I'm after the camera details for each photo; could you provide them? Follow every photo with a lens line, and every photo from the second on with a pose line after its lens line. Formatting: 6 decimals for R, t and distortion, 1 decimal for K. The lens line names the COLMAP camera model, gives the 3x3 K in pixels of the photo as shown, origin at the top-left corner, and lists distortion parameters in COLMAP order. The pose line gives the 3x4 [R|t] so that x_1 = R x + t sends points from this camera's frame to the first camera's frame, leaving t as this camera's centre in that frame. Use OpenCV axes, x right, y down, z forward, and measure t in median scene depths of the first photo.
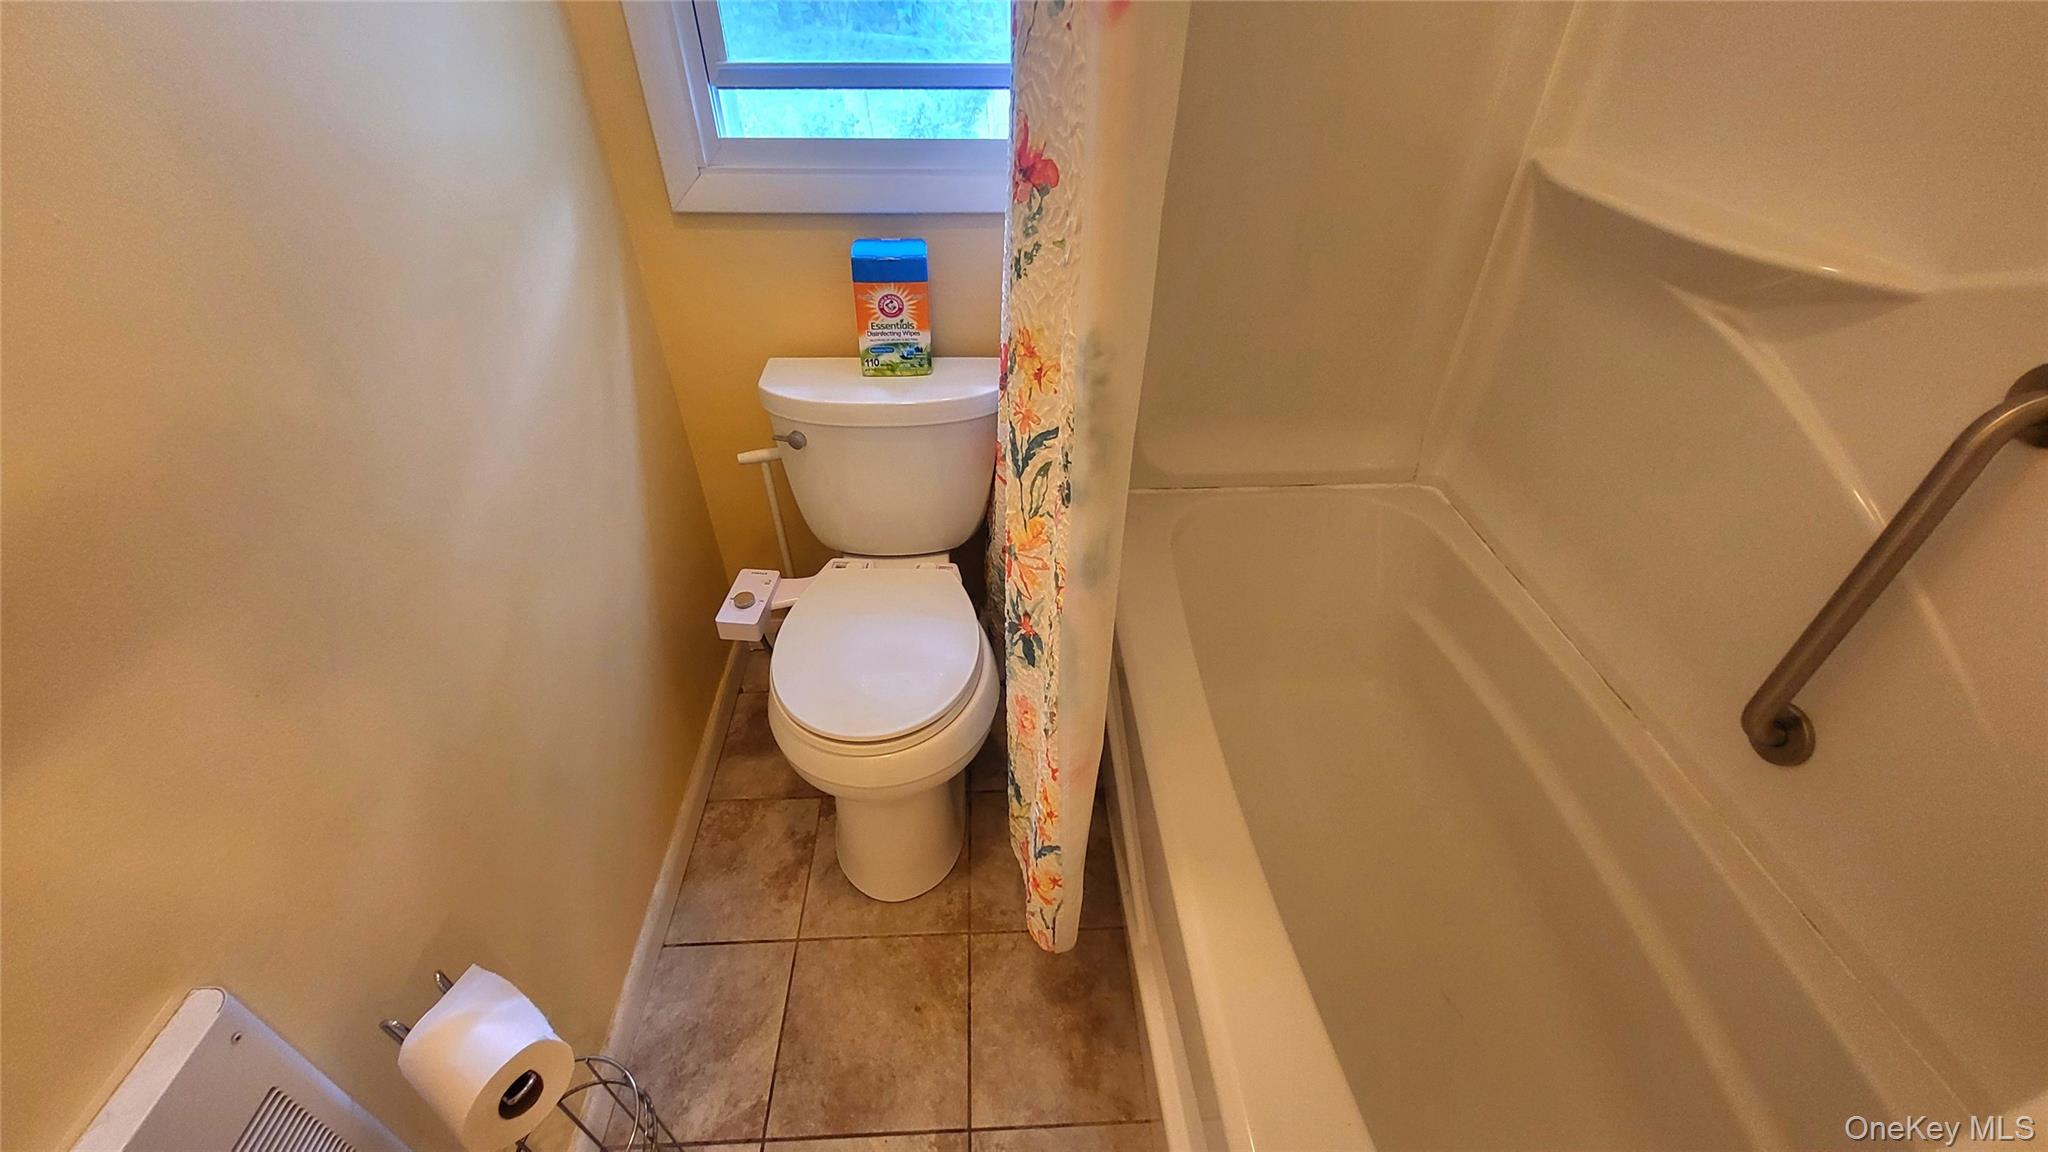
lens RADIAL K [[813.1, 0, 1017.5], [0, 813.1, 576.4], [0, 0, 1]] dist [0.013192, -0.000052]
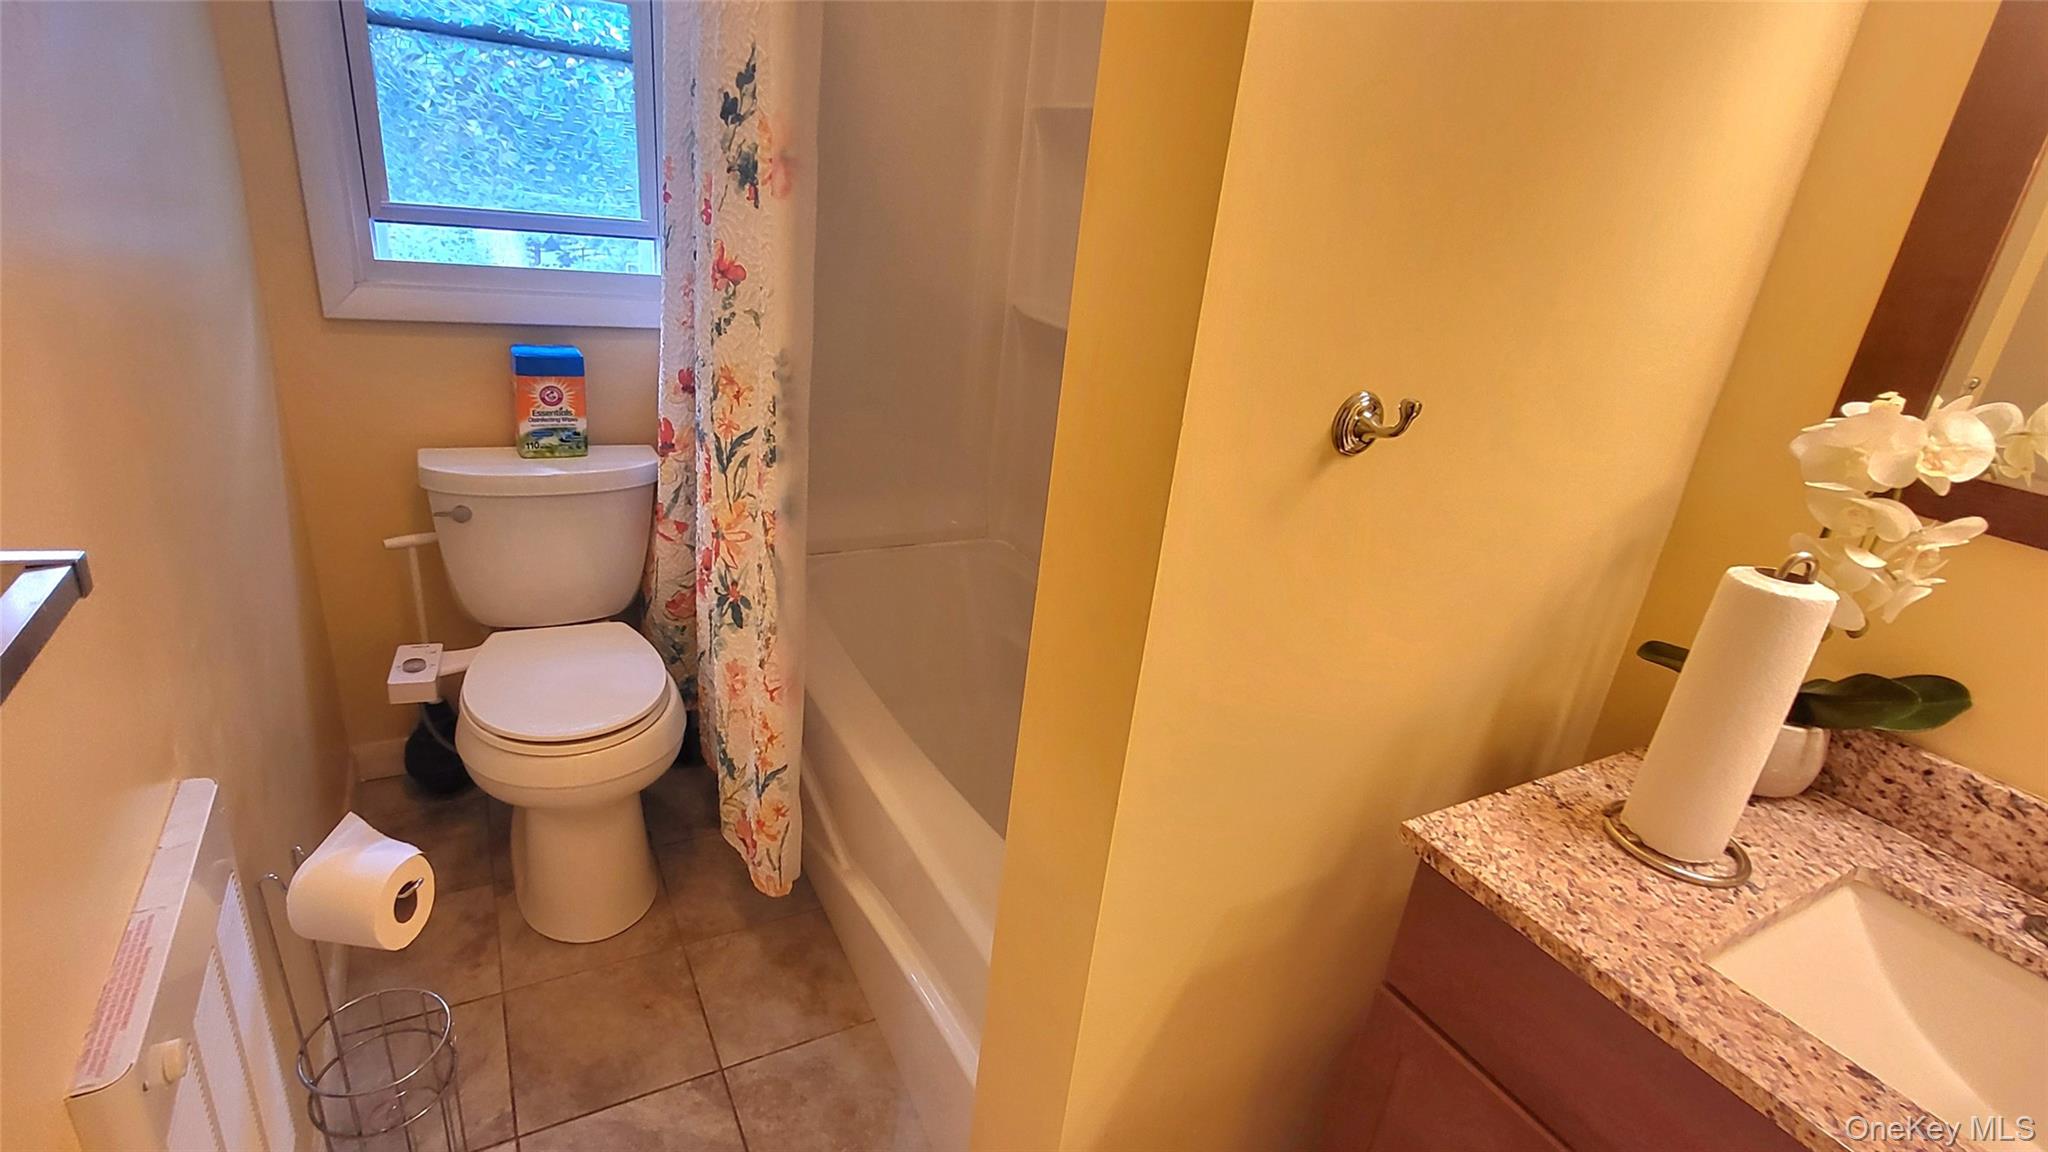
lens RADIAL K [[968.9, 0, 999.5], [0, 968.9, 564.3], [0, 0, 1]] dist [-0.000362, -0.000291]
pose [[0.899871, -0.078619, 0.429011, -0.204096], [0.180043, 0.962862, -0.201198, 0.310166], [-0.397261, 0.258293, 0.880607, -0.432878]]
